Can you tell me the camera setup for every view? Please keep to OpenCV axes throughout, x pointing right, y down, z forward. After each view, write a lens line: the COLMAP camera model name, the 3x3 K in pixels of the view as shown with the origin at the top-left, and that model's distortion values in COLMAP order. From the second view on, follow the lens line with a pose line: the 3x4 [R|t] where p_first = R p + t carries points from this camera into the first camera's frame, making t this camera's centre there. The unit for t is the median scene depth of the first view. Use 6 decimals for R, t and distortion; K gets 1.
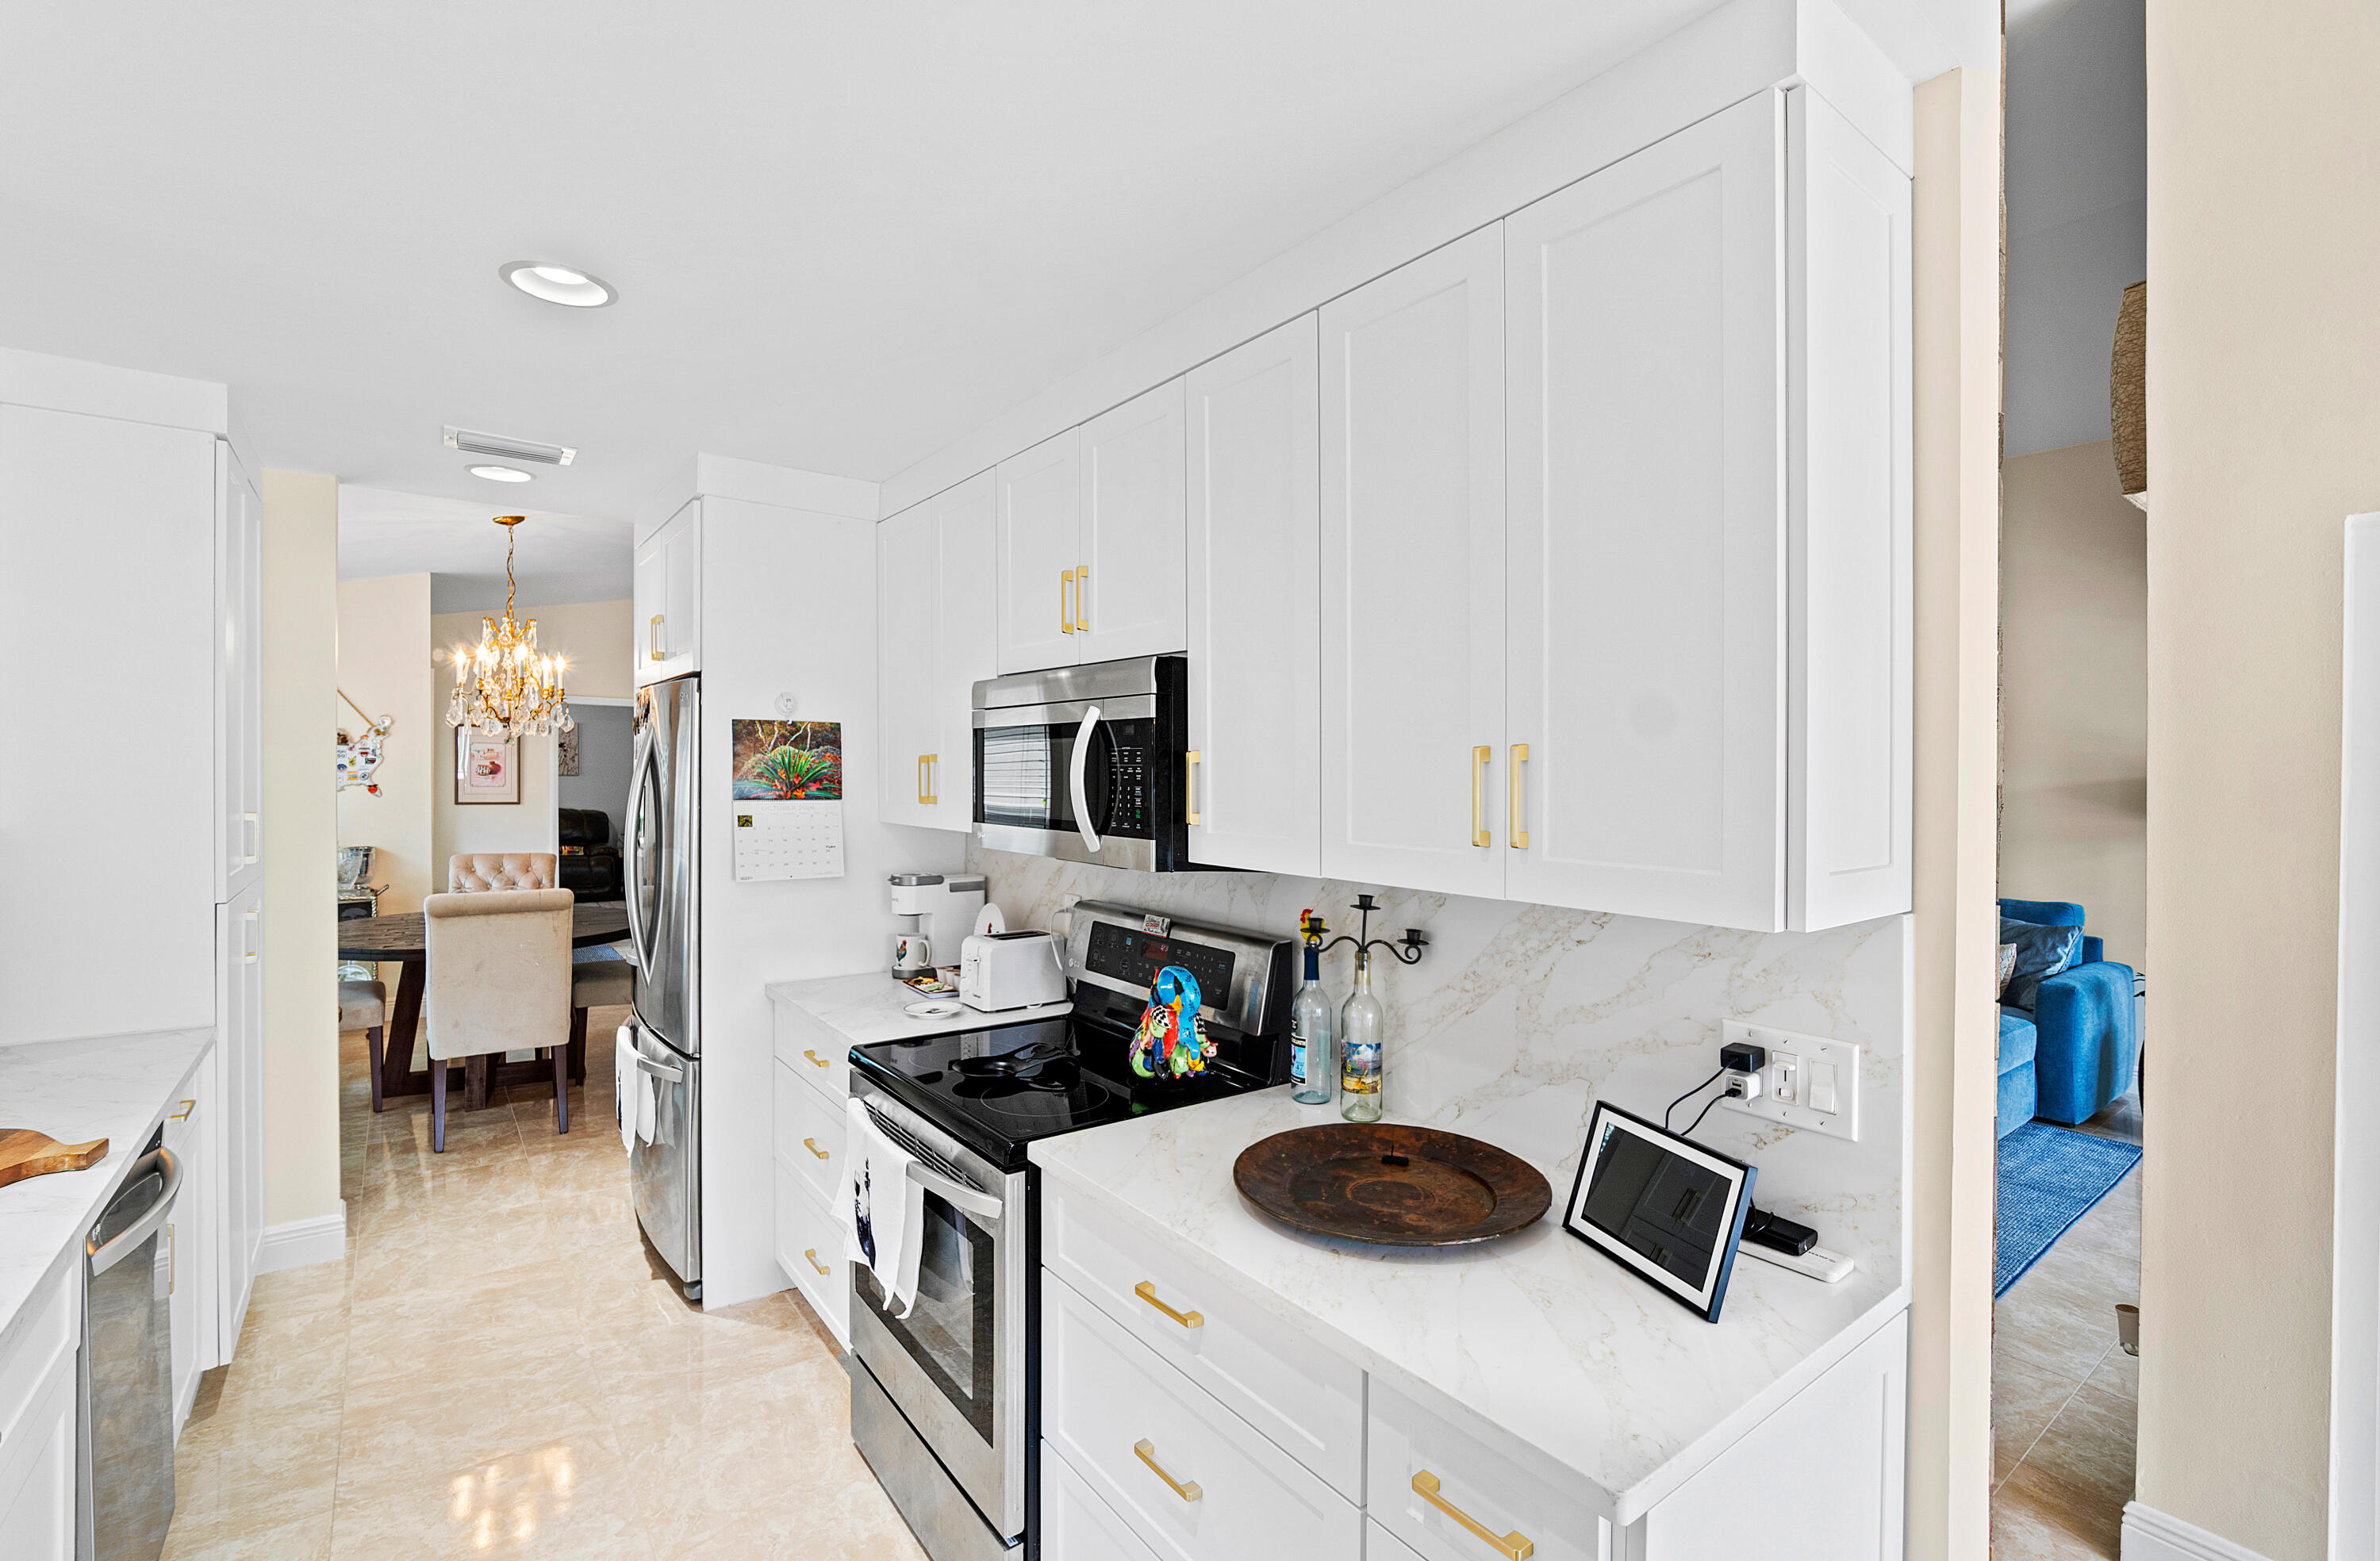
lens RADIAL K [[1059.1, 0, 1187.1], [0, 1059.1, 774.9], [0, 0, 1]] dist [-0.000481, 0.001481]
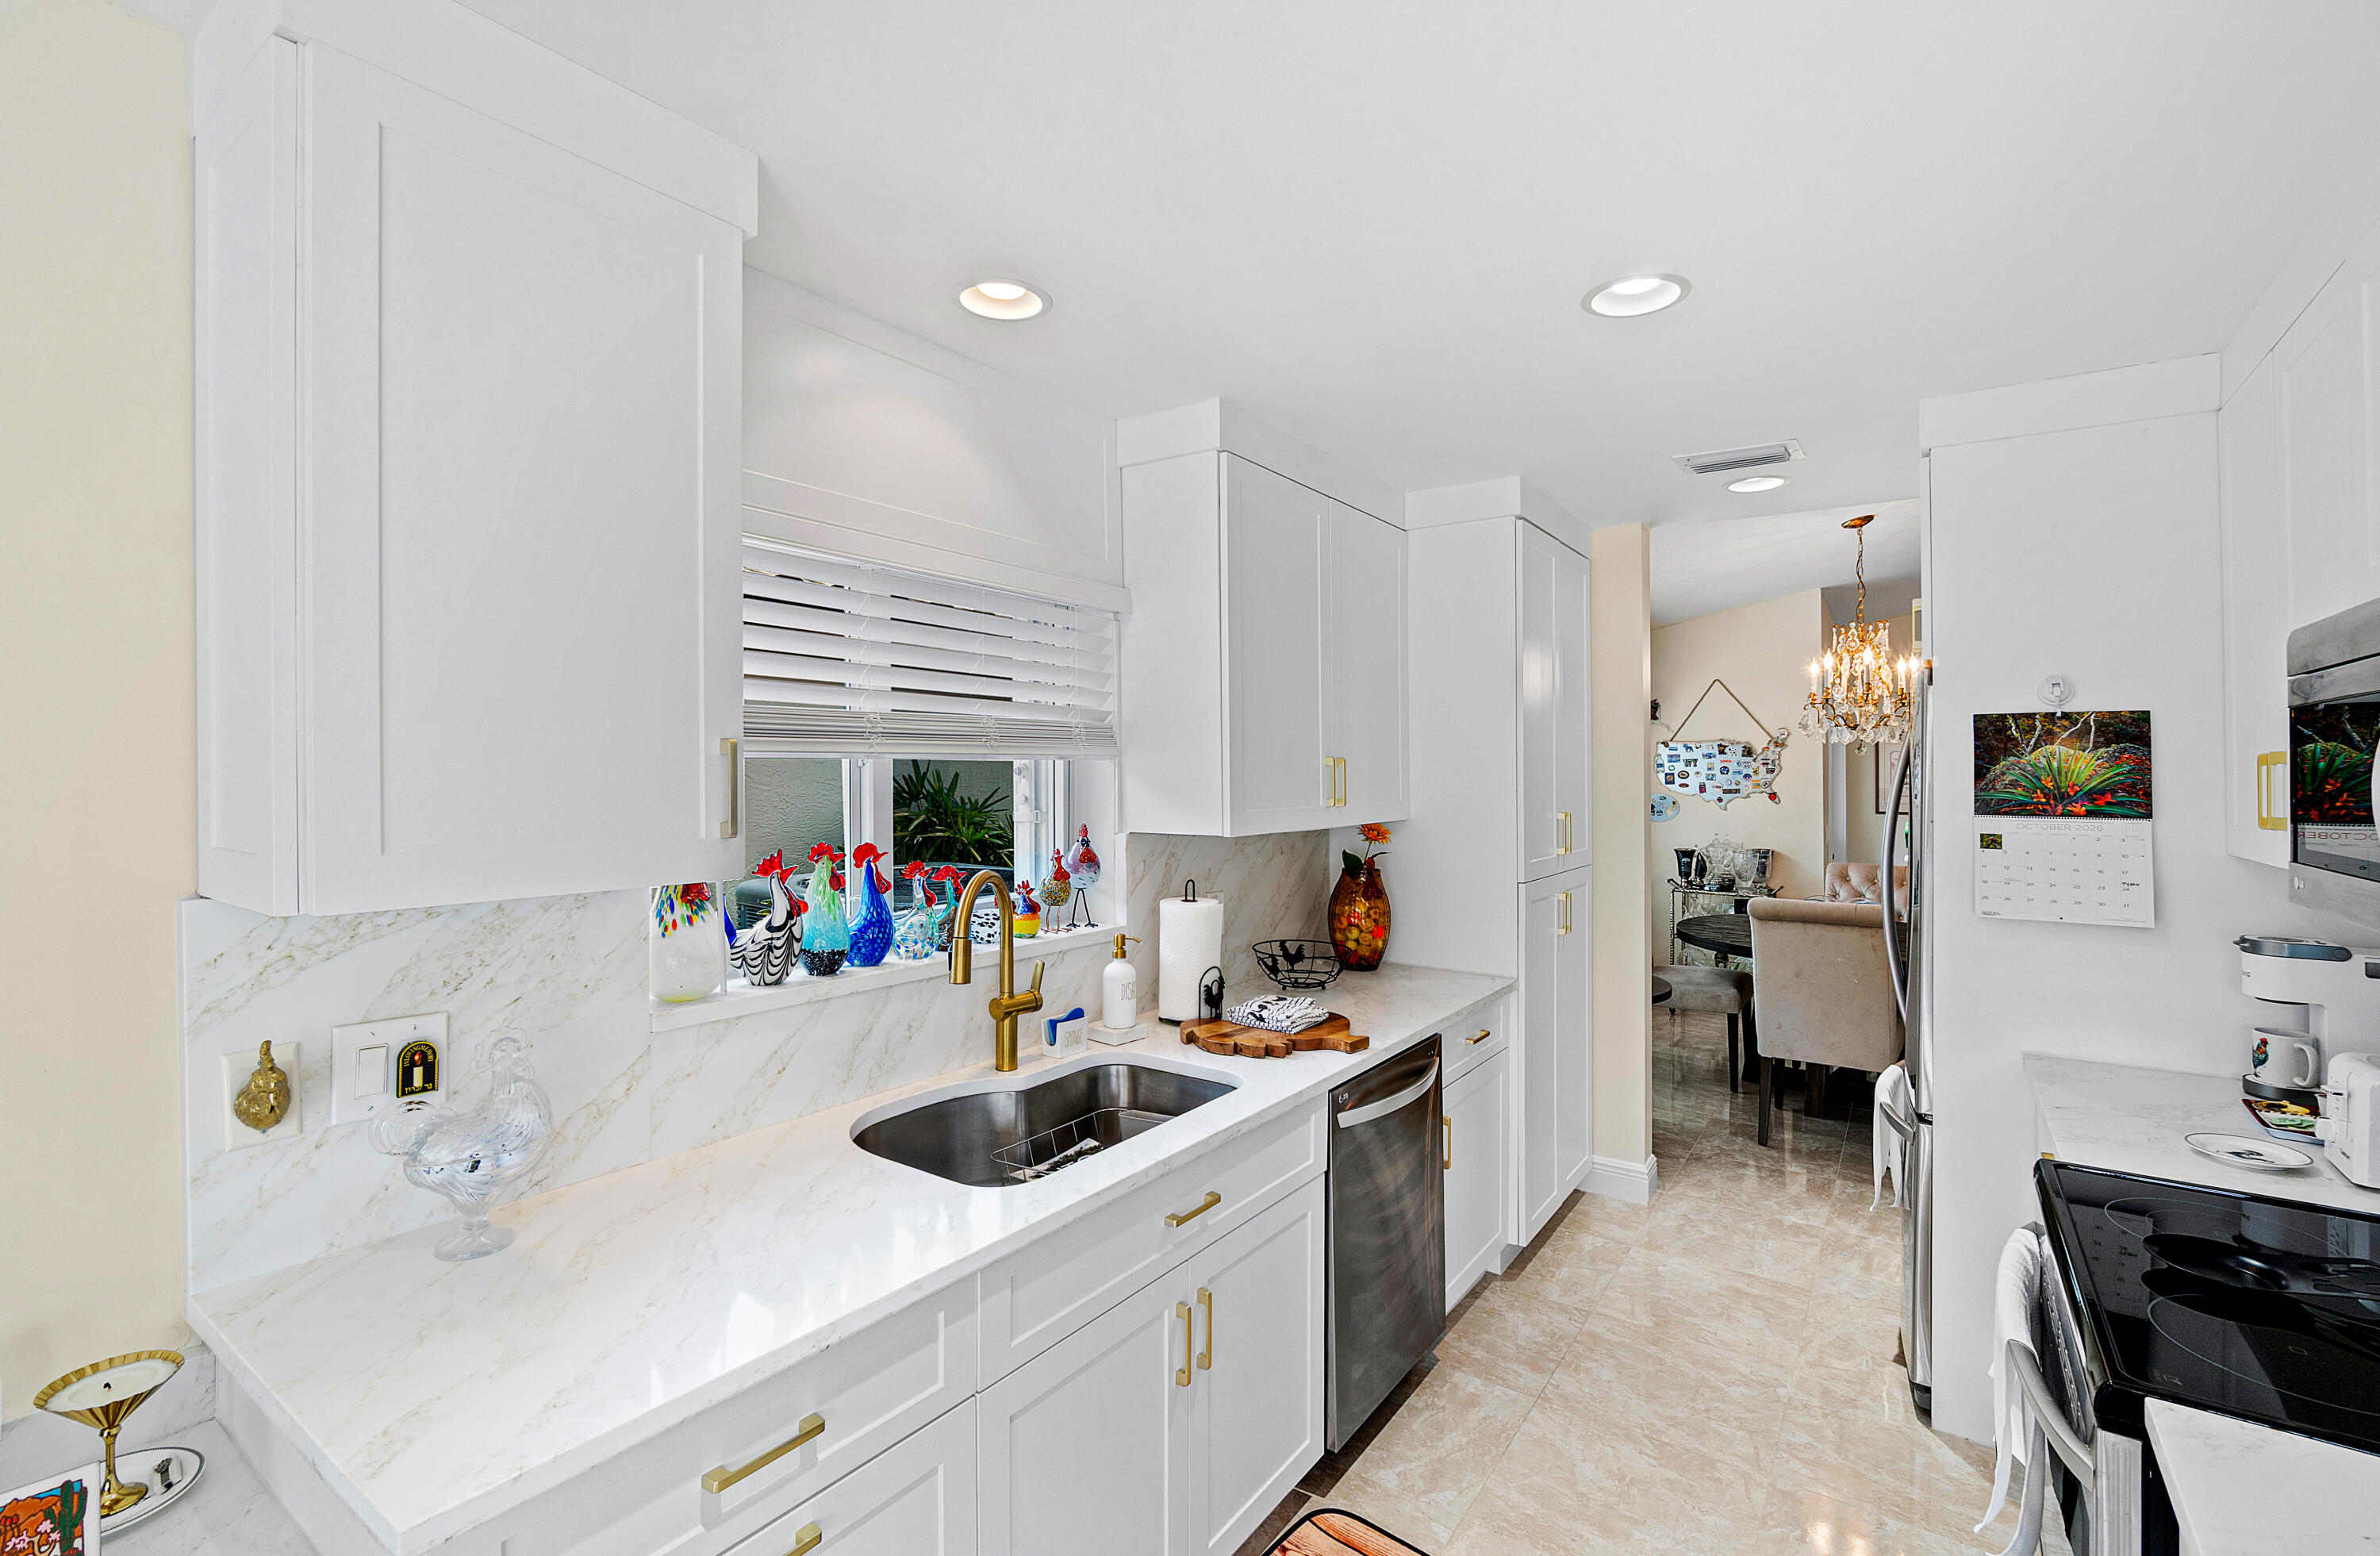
lens RADIAL K [[1067.8, 0, 1194.0], [0, 1067.8, 775.5], [0, 0, 1]] dist [-0.010855, -0.000201]
pose [[0.320157, -0.003147, -0.947359, 0.138952], [-0.005729, 0.999970, -0.005258, 0.001770], [0.947347, 0.007111, 0.320130, 0.170891]]
